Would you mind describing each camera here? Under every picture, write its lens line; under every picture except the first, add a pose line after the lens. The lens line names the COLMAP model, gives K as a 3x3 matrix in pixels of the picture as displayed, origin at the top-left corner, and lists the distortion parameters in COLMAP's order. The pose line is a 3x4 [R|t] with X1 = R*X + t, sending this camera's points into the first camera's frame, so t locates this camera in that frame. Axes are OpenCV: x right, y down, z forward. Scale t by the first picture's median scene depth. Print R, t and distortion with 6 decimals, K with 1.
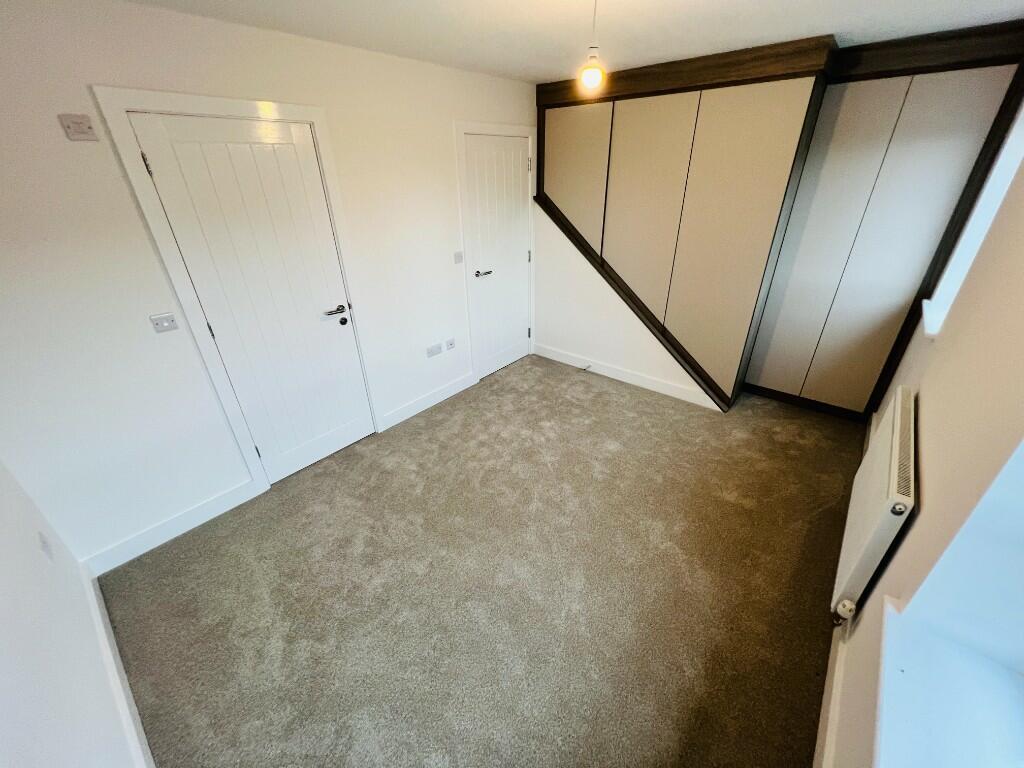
lens RADIAL K [[410.4, 0, 512.0], [0, 410.4, 384.0], [0, 0, 1]] dist [-0.001482, 0.000184]
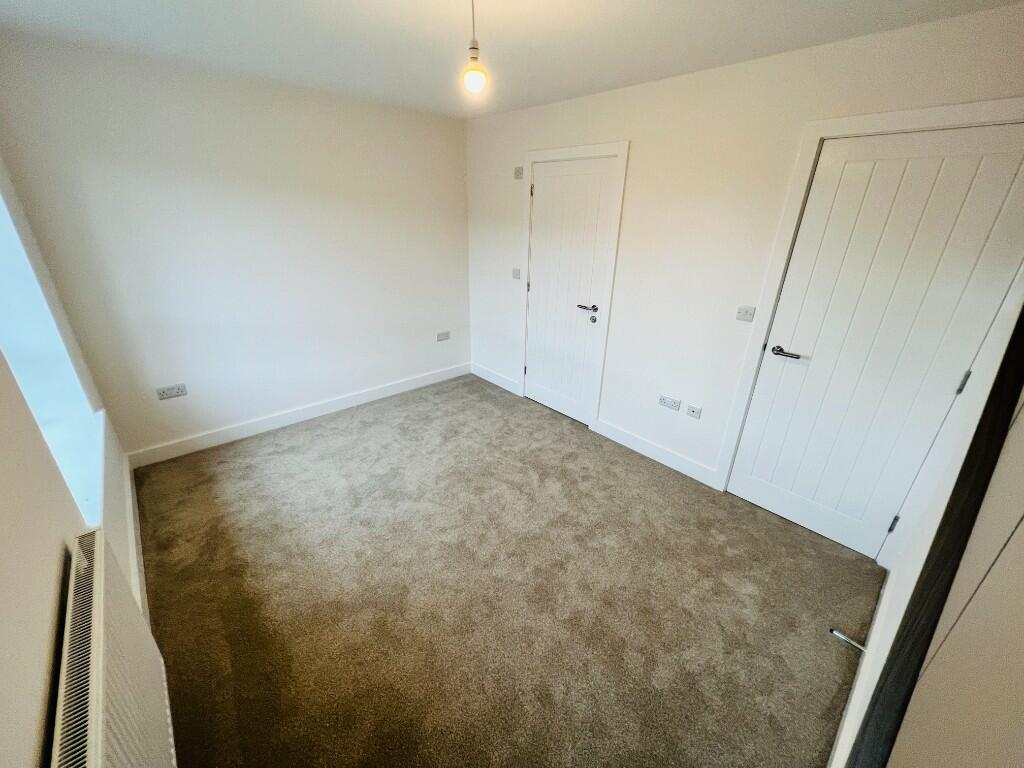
lens RADIAL K [[410.4, 0, 512.0], [0, 410.4, 384.0], [0, 0, 1]] dist [-0.001482, 0.000184]
pose [[-0.127283, 0.400720, -0.907316, 0.767993], [-0.482244, 0.774356, 0.409650, -0.383019], [0.866741, 0.489689, 0.094682, 0.788018]]
